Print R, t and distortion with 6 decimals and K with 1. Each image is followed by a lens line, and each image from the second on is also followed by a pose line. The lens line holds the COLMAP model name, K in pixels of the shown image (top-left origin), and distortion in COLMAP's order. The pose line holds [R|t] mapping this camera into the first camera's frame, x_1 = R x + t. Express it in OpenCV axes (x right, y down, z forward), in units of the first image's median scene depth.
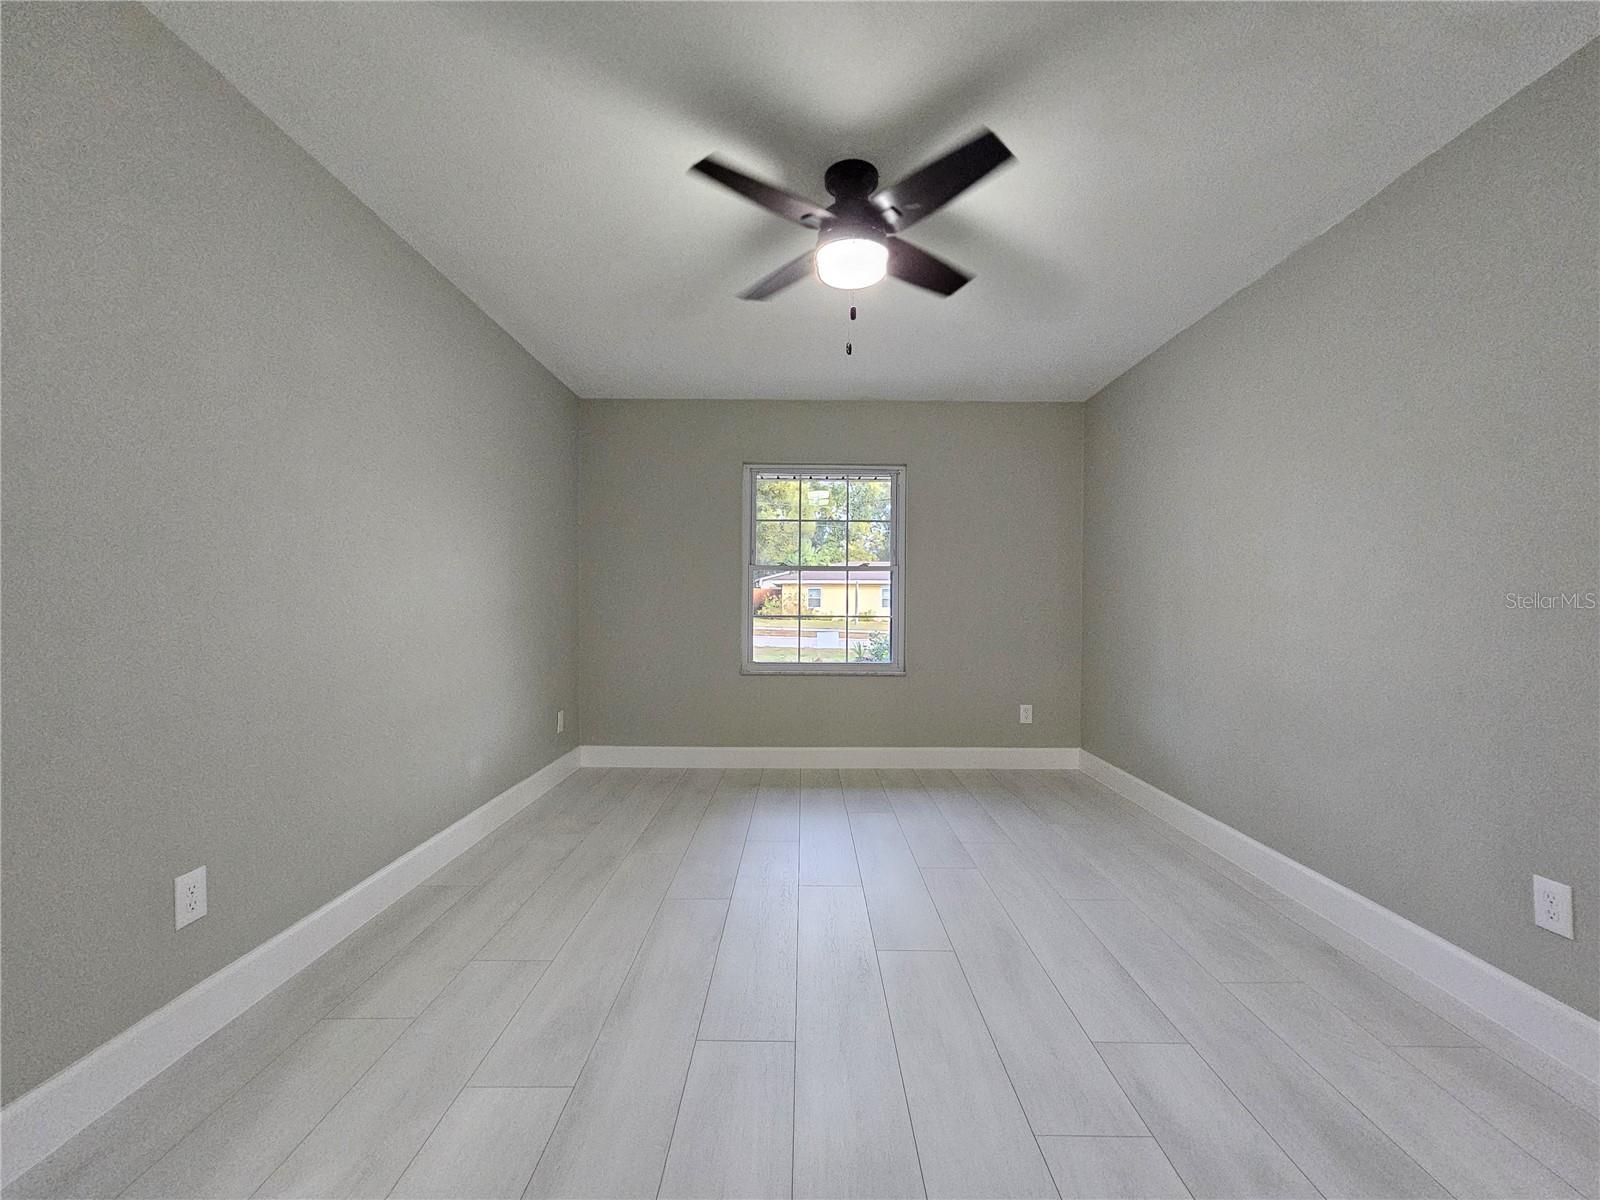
lens RADIAL K [[852.8, 0, 800.0], [0, 852.8, 600.0], [0, 0, 1]] dist [0.001859, 0.000029]
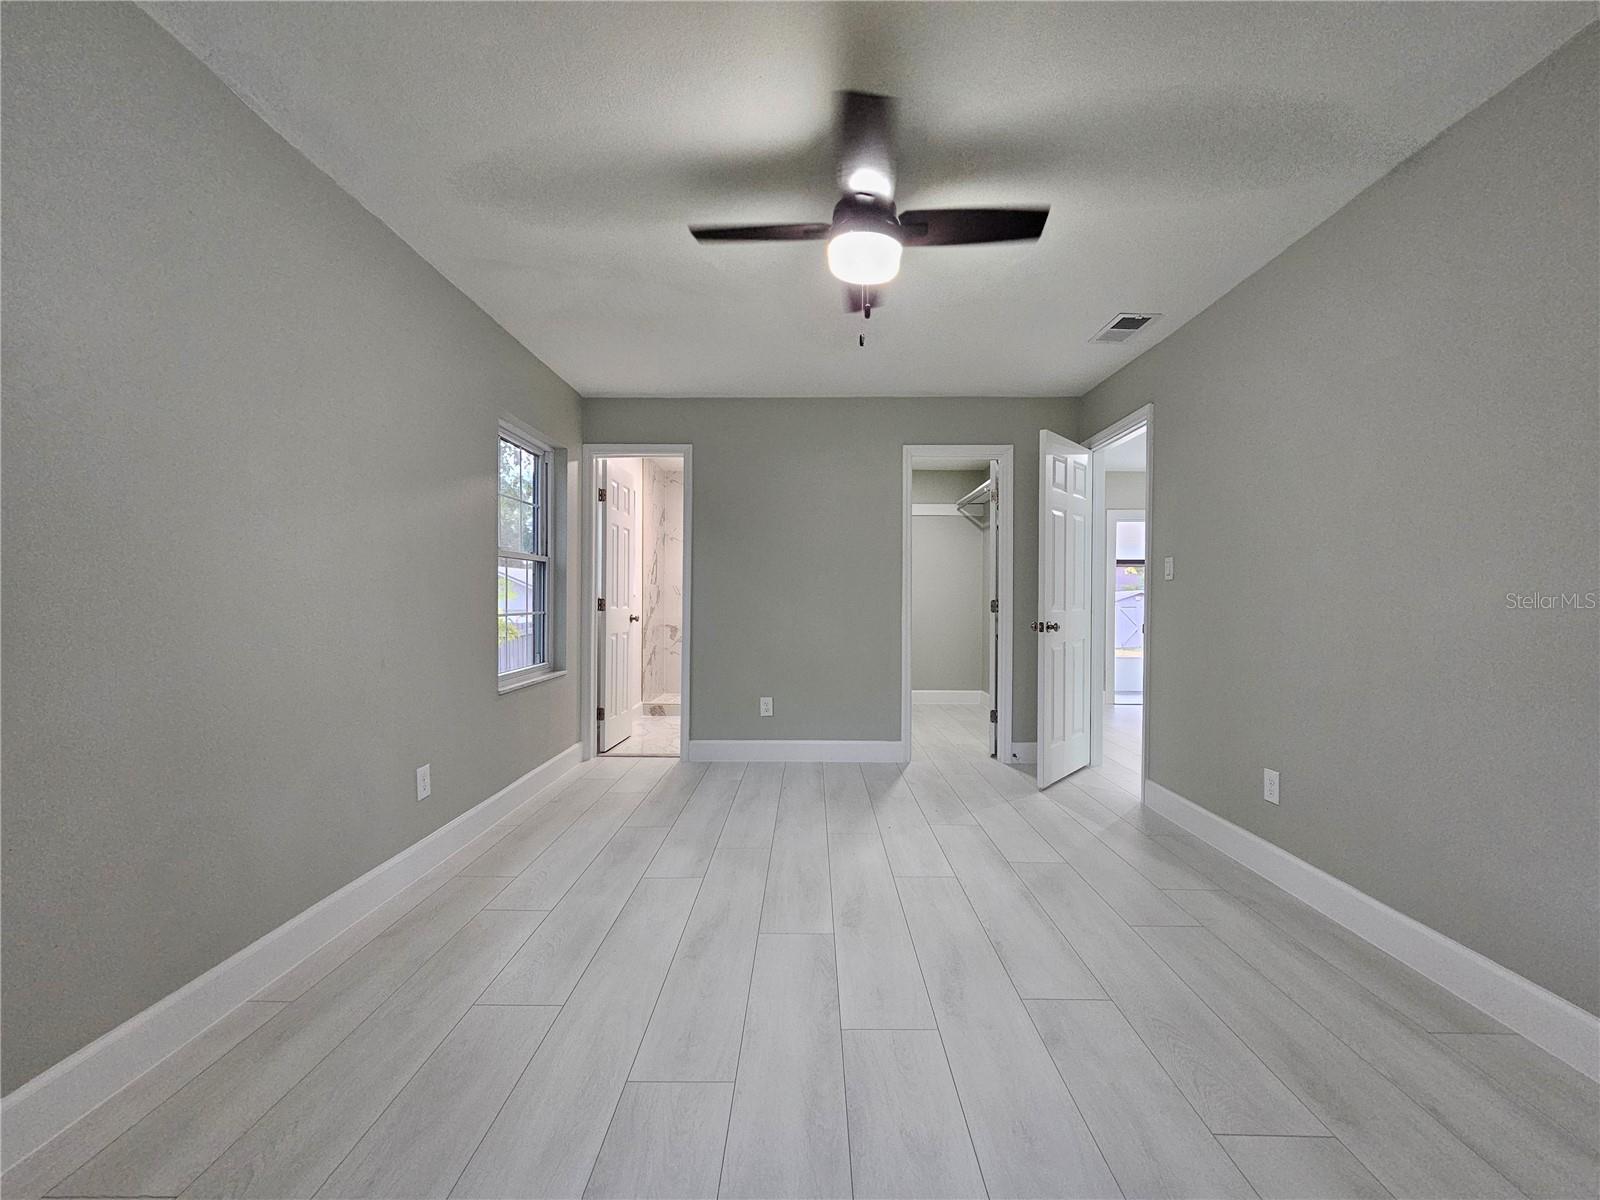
lens RADIAL K [[852.8, 0, 800.0], [0, 852.8, 600.0], [0, 0, 1]] dist [0.001859, 0.000029]
pose [[-0.999890, -0.012166, 0.008436, 0.134899], [-0.012196, 0.999919, -0.003579, 0.010928], [-0.008392, -0.003681, -0.999958, 2.148905]]
